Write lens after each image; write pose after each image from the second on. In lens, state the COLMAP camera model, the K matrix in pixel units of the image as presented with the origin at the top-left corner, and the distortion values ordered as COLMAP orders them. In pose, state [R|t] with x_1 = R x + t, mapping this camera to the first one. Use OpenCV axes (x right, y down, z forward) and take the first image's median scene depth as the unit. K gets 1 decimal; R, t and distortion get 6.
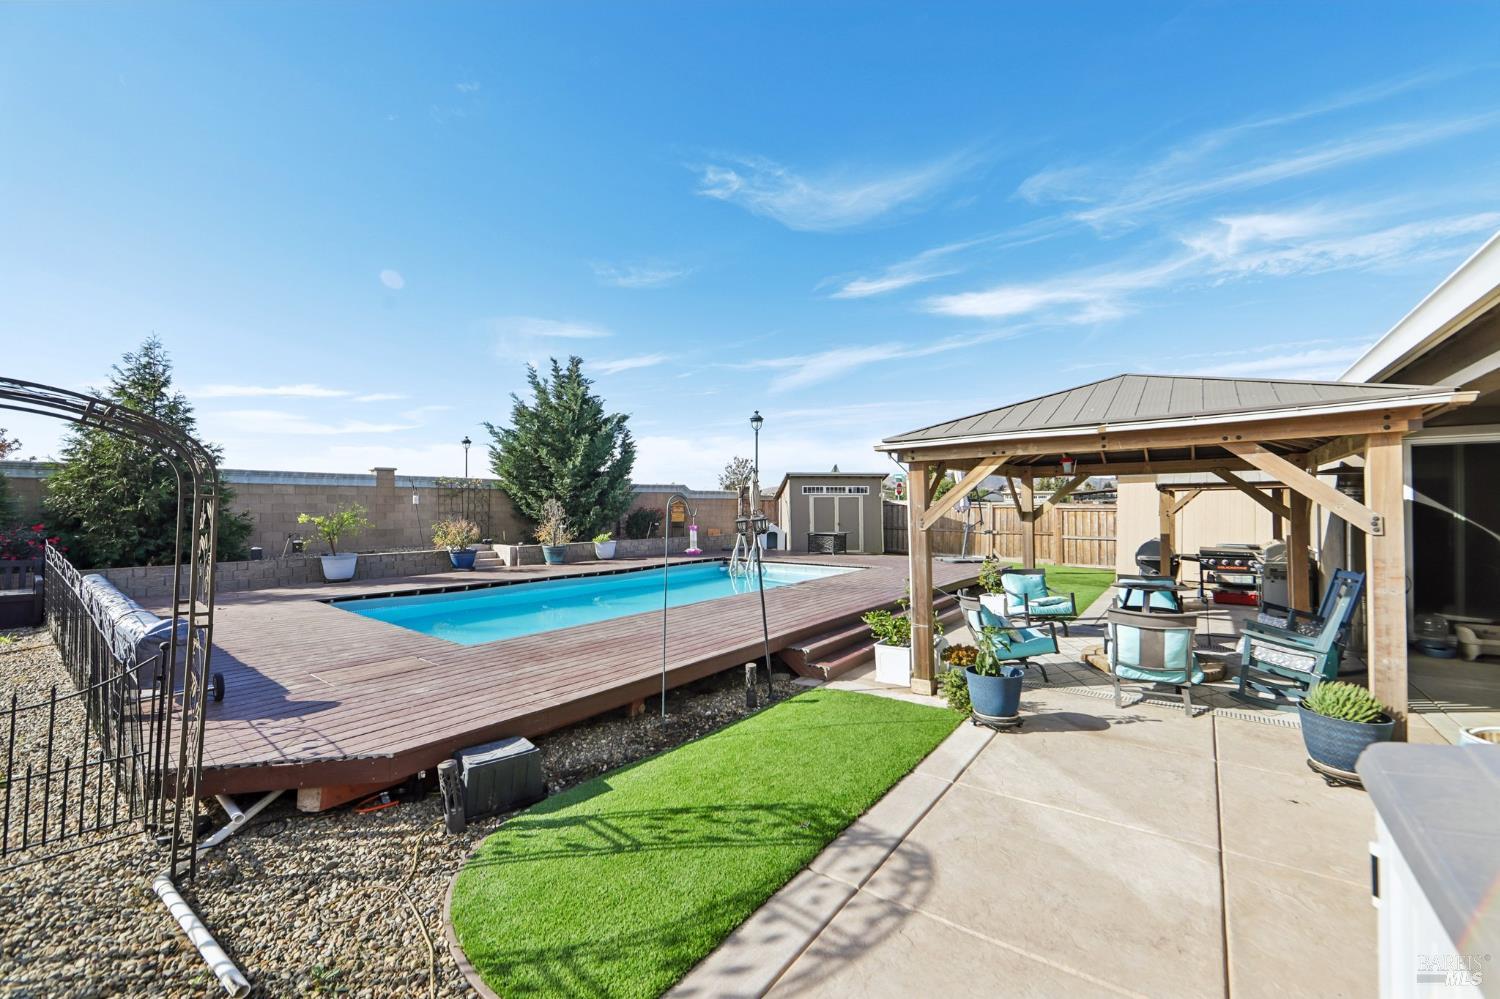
lens RADIAL K [[597.1, 0, 763.0], [0, 597.1, 499.0], [0, 0, 1]] dist [-0.012481, 0.002970]
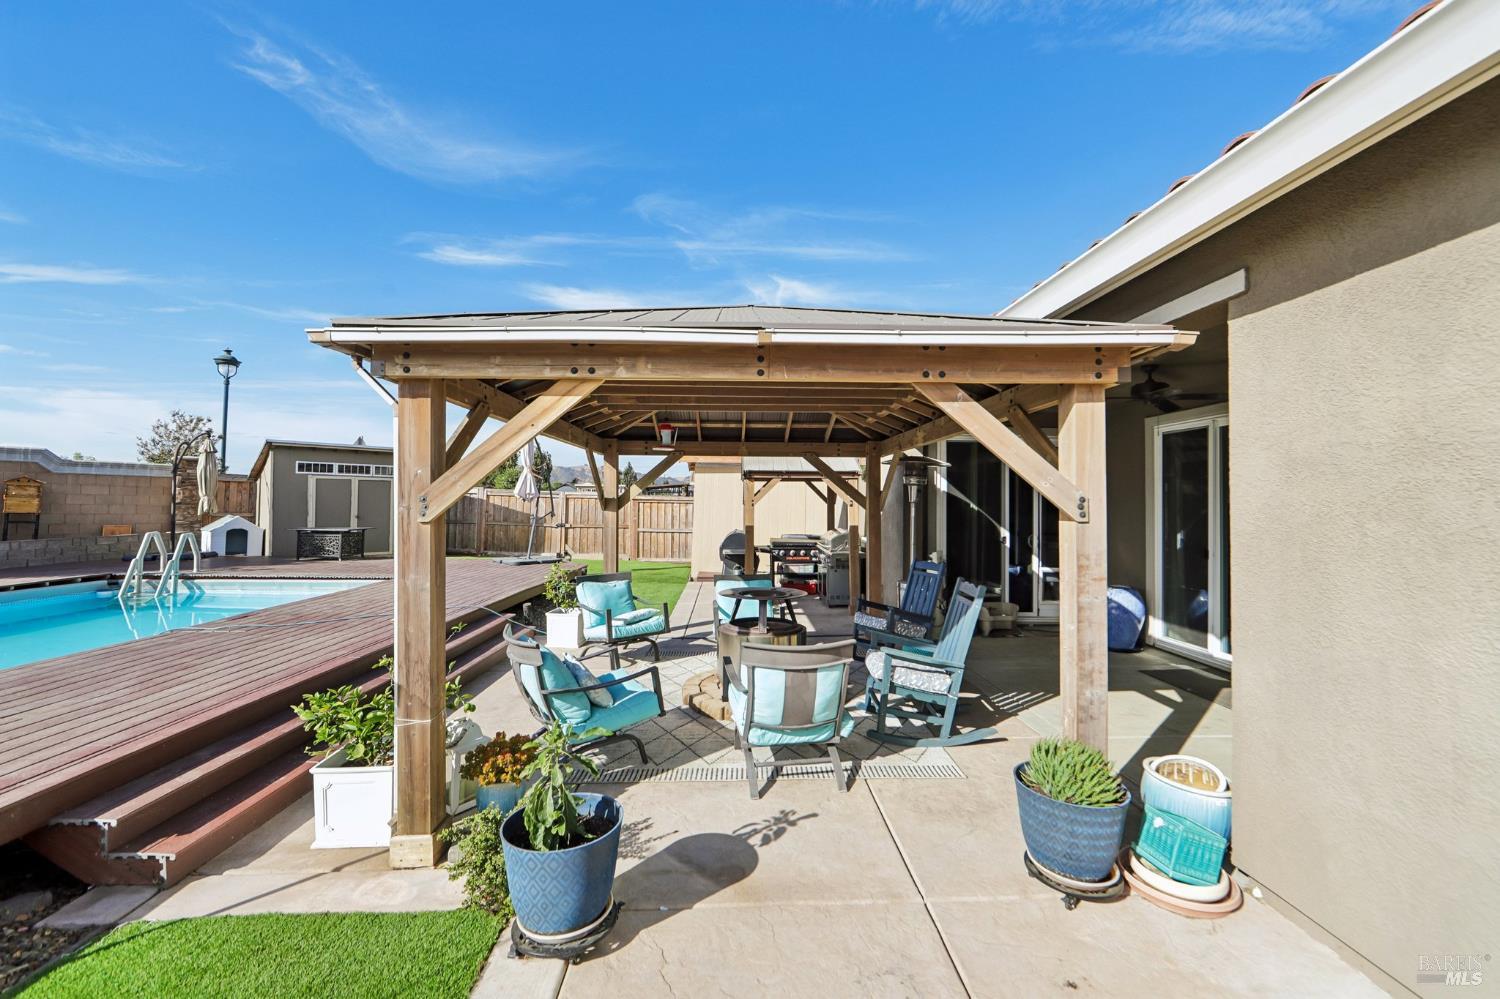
lens RADIAL K [[597.1, 0, 752.5], [0, 597.1, 486.8], [0, 0, 1]] dist [-0.012481, 0.002970]
pose [[0.782594, 0.029154, 0.621849, 0.105633], [-0.022593, 0.999575, -0.018430, 0.016463], [-0.622122, 0.000374, 0.782920, 0.277219]]
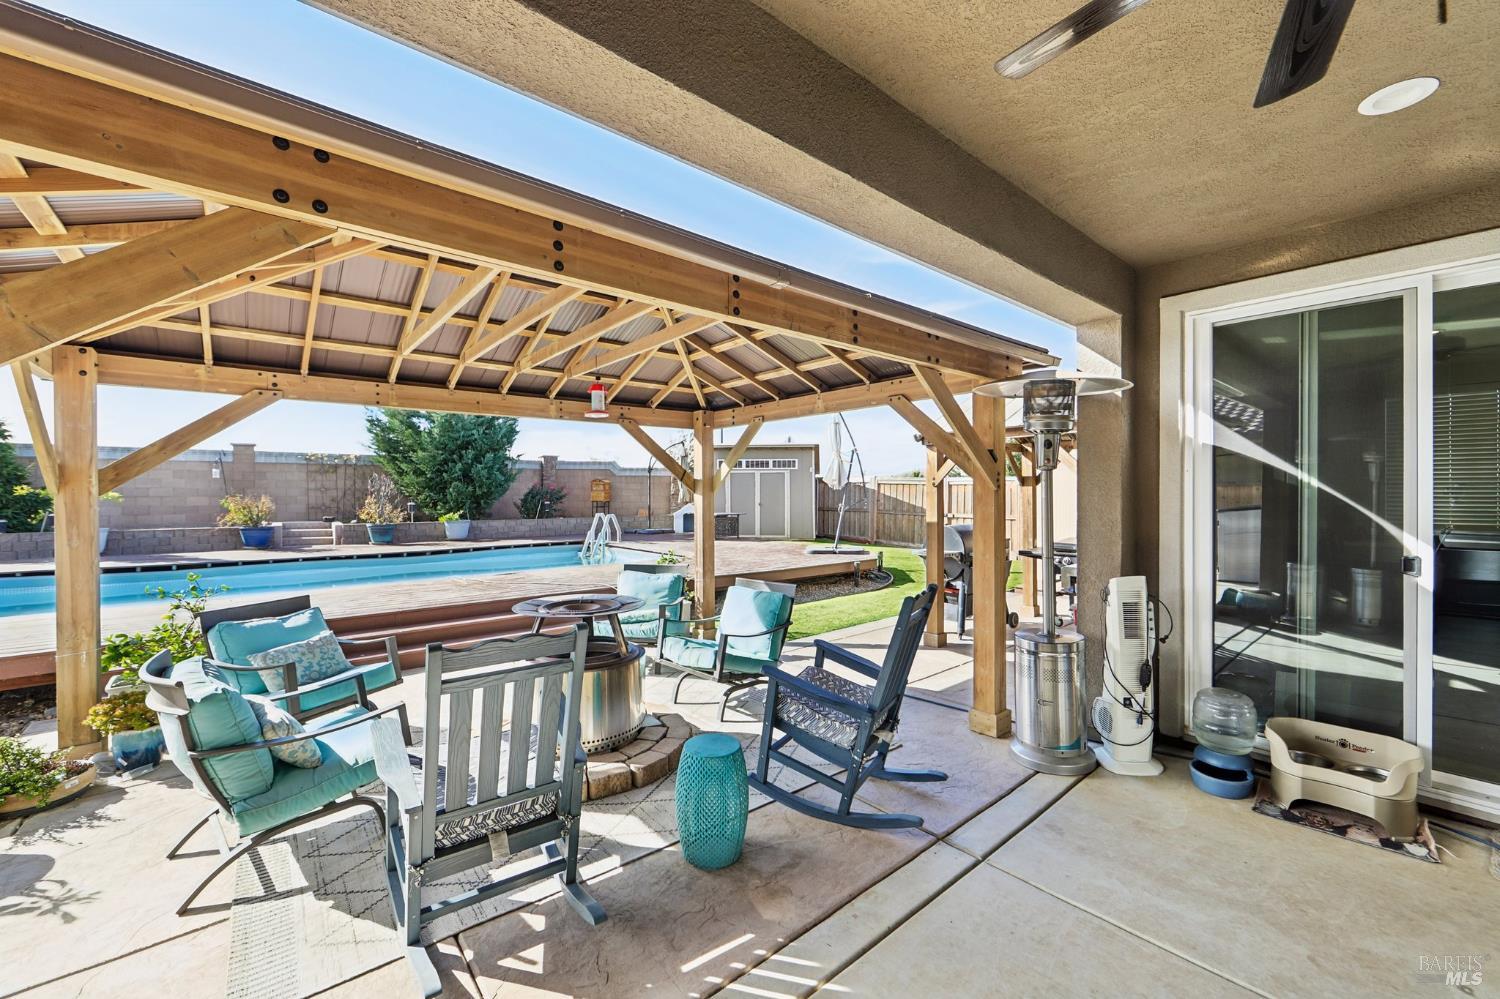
lens RADIAL K [[597.1, 0, 772.7], [0, 597.1, 491.4], [0, 0, 1]] dist [-0.012481, 0.002970]
pose [[0.975393, 0.001056, -0.220471, 0.658665], [0.001713, 0.999922, 0.012368, 0.025757], [0.220467, -0.012441, 0.975315, 0.356036]]
